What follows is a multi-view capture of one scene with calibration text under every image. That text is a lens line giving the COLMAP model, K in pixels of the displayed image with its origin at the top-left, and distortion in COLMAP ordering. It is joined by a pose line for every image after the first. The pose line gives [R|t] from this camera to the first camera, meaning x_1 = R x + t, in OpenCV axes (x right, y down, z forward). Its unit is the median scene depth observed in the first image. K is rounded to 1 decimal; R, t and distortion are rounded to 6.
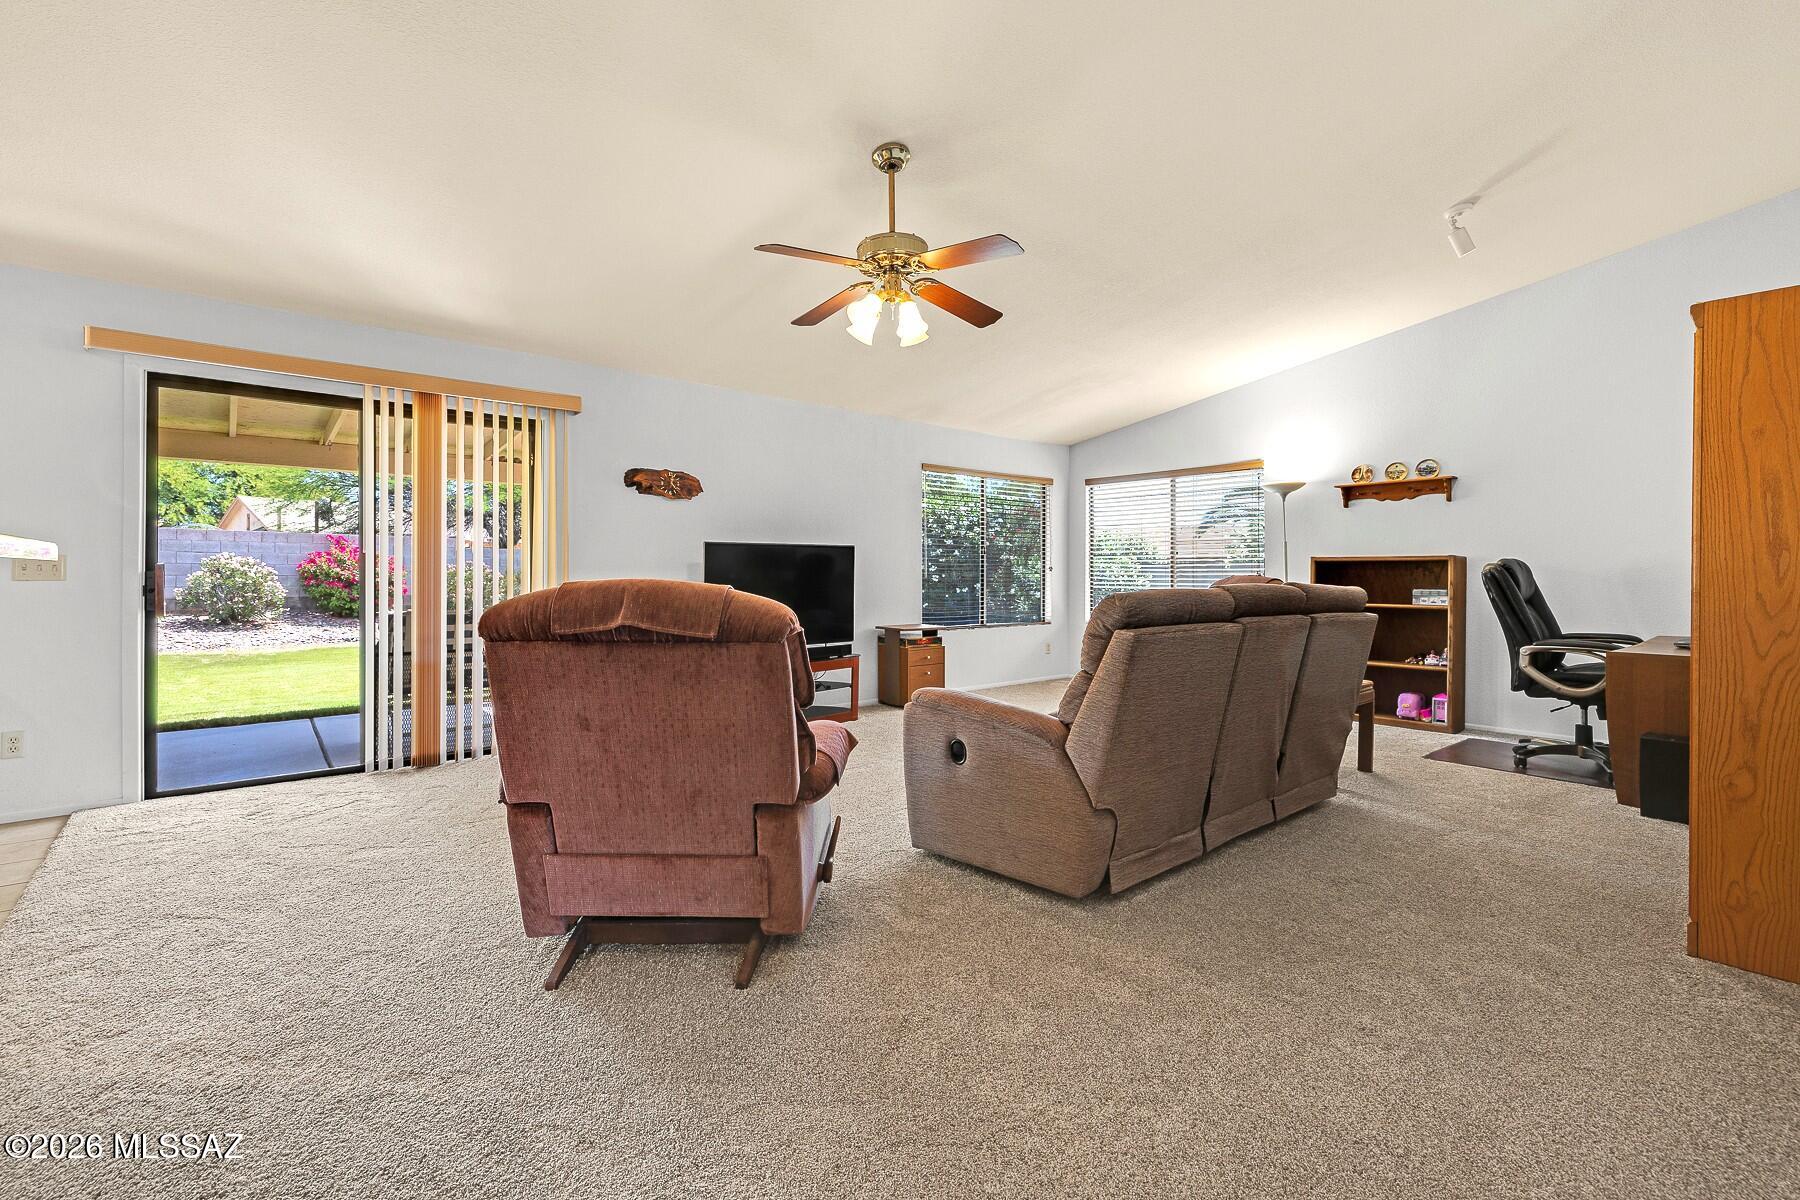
lens RADIAL K [[790.9, 0, 898.3], [0, 790.9, 574.4], [0, 0, 1]] dist [0.008618, -0.000471]
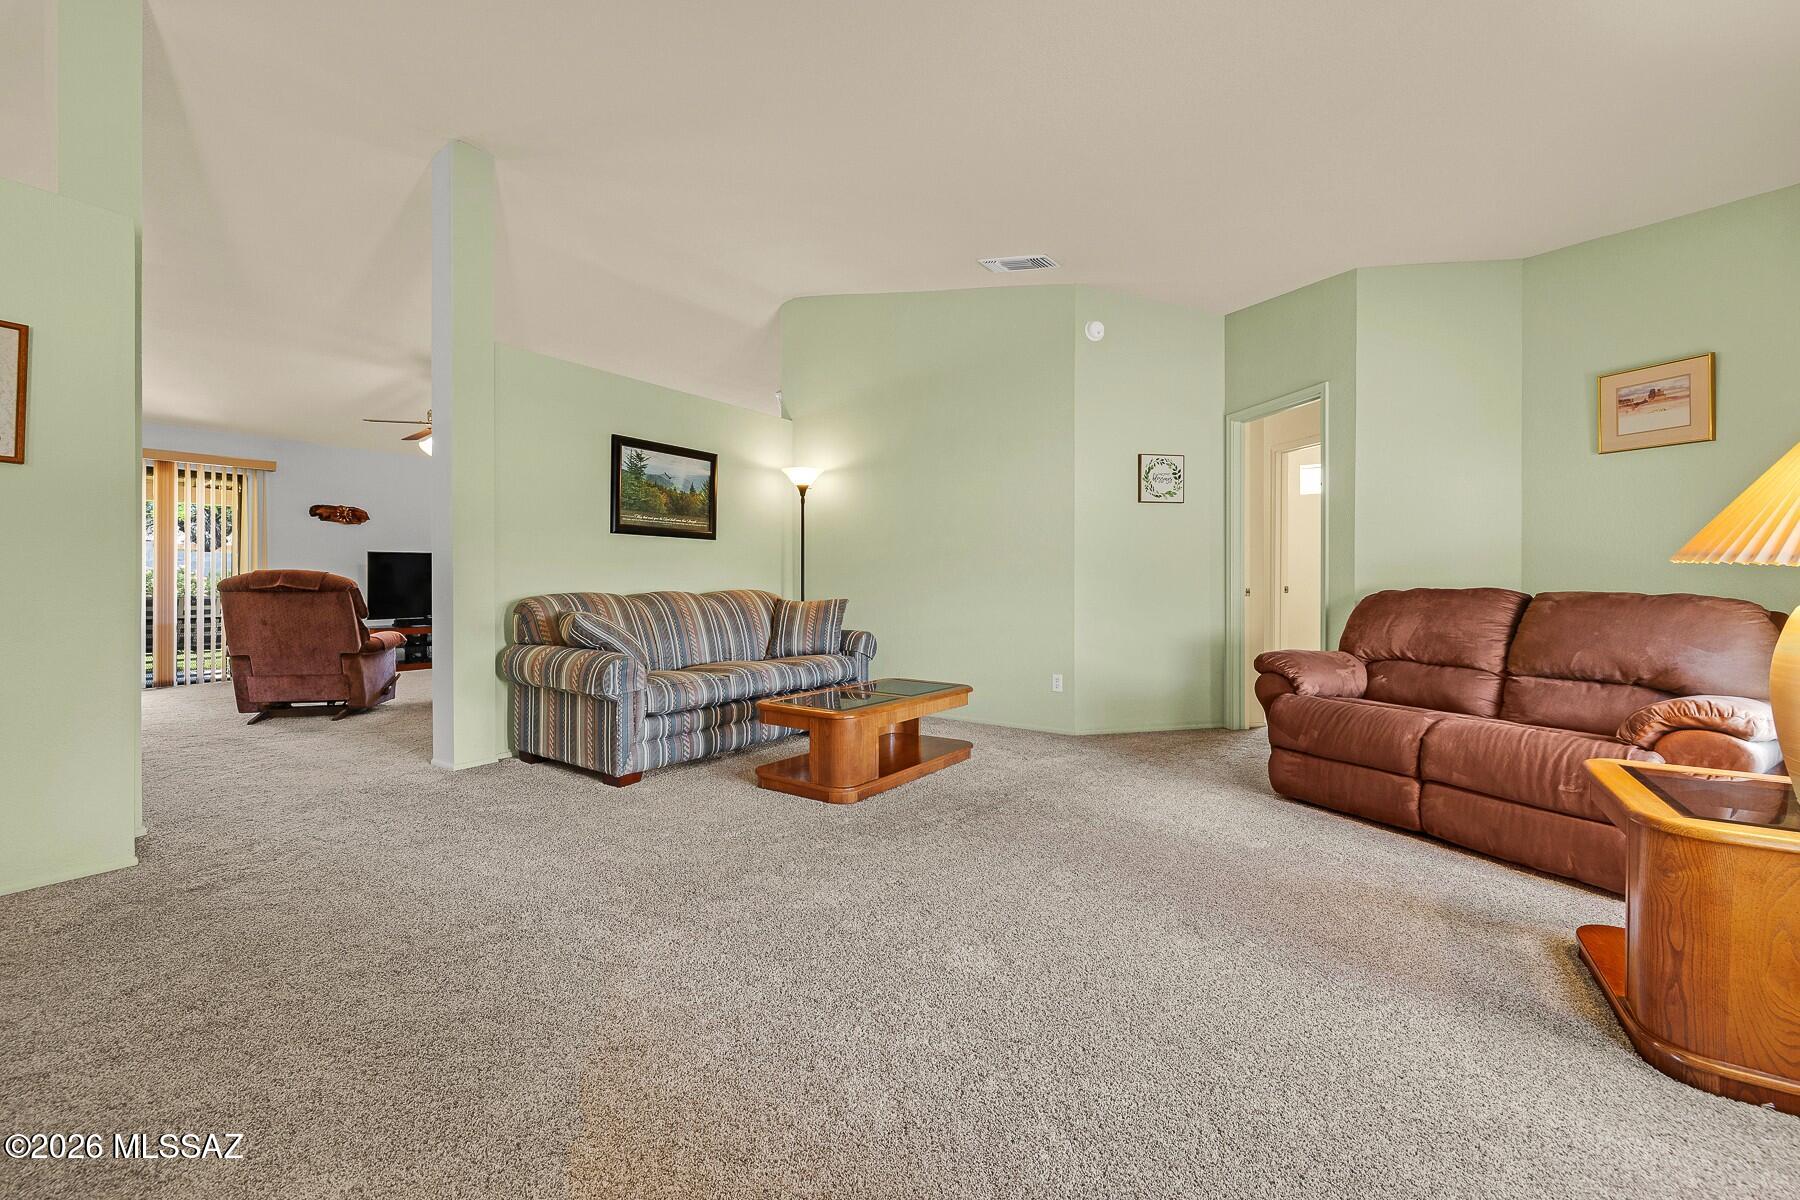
lens RADIAL K [[790.9, 0, 898.3], [0, 790.9, 574.4], [0, 0, 1]] dist [0.008618, -0.000471]
pose [[0.966459, -0.002825, 0.256804, 0.433353], [0.004066, 0.999982, -0.004300, 0.018877], [-0.256788, 0.005200, 0.966454, -0.945732]]
